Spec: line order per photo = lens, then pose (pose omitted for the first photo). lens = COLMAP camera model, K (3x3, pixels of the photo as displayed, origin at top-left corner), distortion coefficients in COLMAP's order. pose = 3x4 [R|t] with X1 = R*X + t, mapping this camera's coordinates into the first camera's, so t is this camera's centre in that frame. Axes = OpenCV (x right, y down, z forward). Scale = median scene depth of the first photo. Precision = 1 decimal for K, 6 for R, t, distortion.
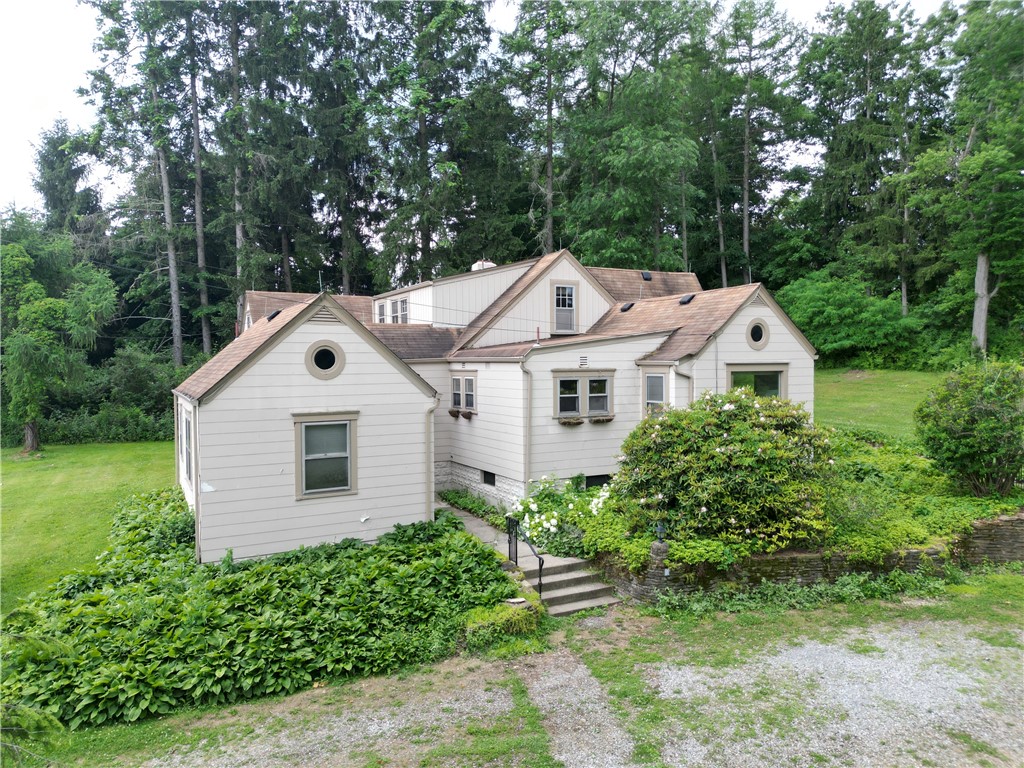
lens RADIAL K [[716.7, 0, 512.0], [0, 716.7, 384.0], [0, 0, 1]] dist [0.069776, -0.064661]
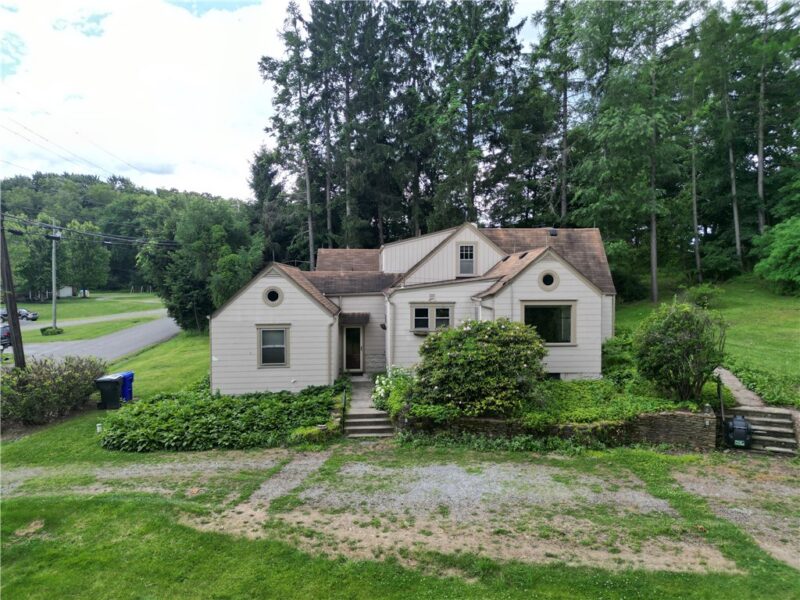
lens RADIAL K [[559.9, 0, 400.0], [0, 559.9, 300.0], [0, 0, 1]] dist [0.069776, -0.064661]
pose [[0.913143, 0.016325, -0.407313, 0.562924], [-0.014909, 0.999867, 0.006649, -0.033333], [0.407367, 0.000001, 0.913264, -0.197092]]
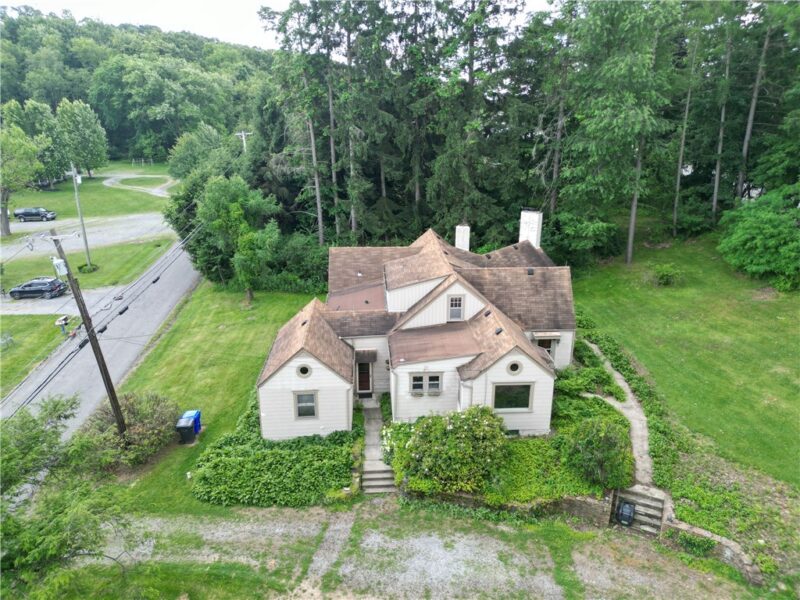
lens RADIAL K [[559.9, 0, 400.0], [0, 559.9, 300.0], [0, 0, 1]] dist [0.069776, -0.064661]
pose [[0.912642, 0.140104, -0.383998, 0.649016], [-0.017523, 0.951971, 0.305686, -0.742719], [0.408383, -0.272253, 0.871264, -0.426142]]
